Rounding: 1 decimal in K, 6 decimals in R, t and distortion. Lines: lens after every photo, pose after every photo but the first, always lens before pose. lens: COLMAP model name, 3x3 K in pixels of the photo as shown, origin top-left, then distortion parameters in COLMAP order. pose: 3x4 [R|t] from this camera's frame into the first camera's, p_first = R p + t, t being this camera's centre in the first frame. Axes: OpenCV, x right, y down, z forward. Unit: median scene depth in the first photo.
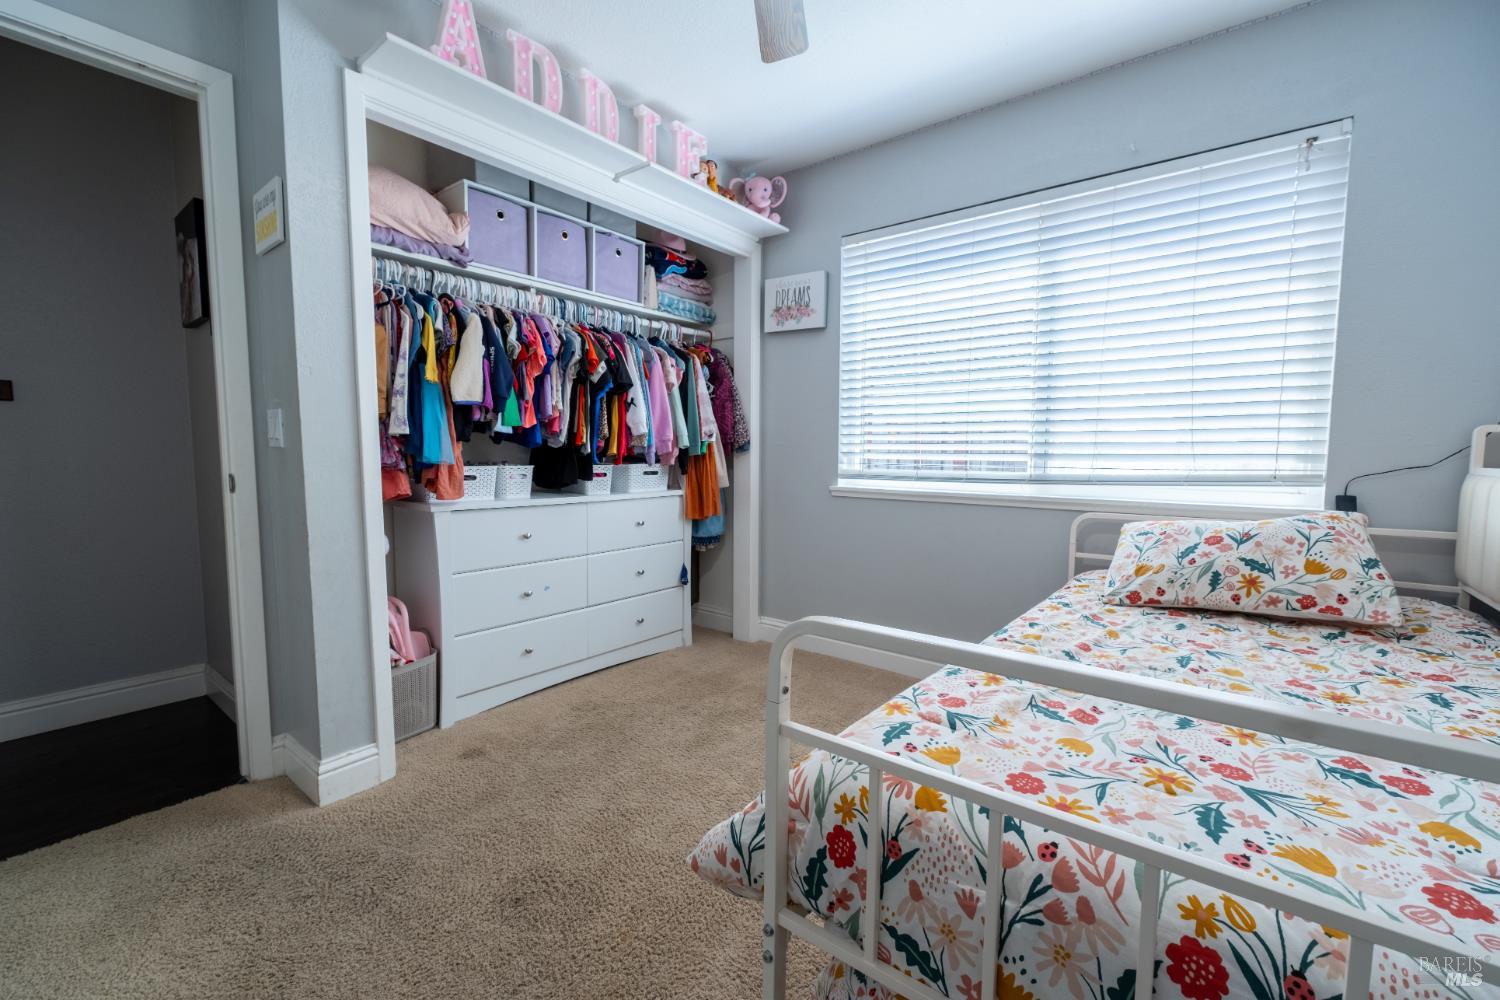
lens RADIAL K [[632.4, 0, 750.0], [0, 632.4, 500.0], [0, 0, 1]] dist [-0.002668, -0.000414]
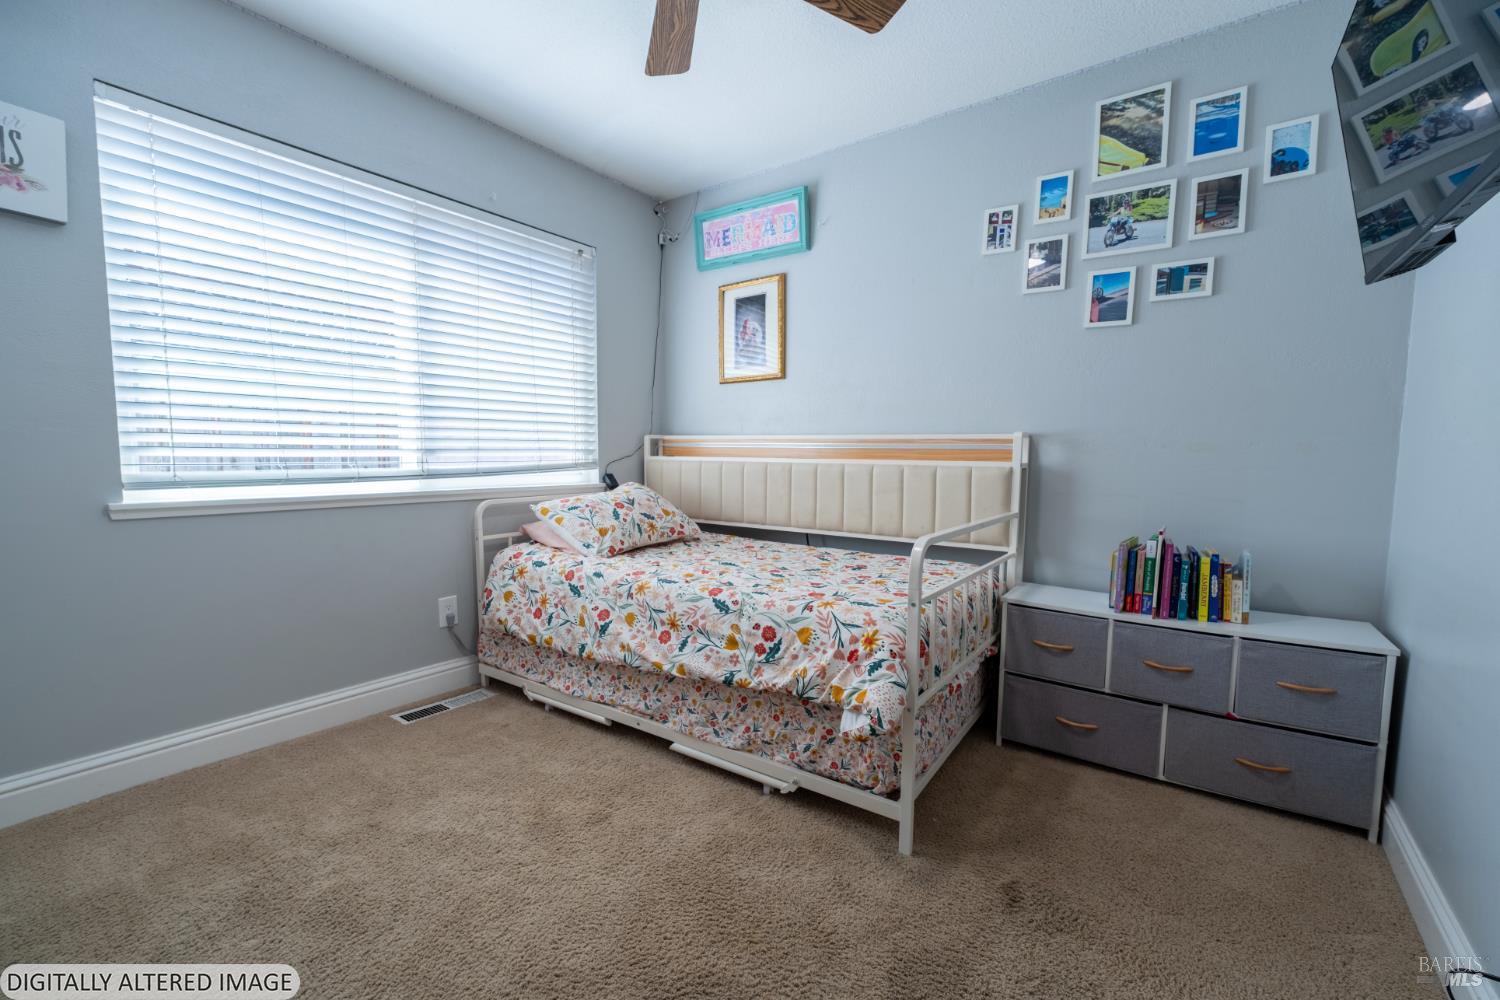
lens RADIAL K [[632.4, 0, 750.0], [0, 632.4, 500.0], [0, 0, 1]] dist [-0.002668, -0.000414]
pose [[-0.045653, -0.084073, 0.995413, -0.581706], [0.067483, 0.993916, 0.087041, -0.044342], [-0.996675, 0.071147, -0.039702, 0.518224]]
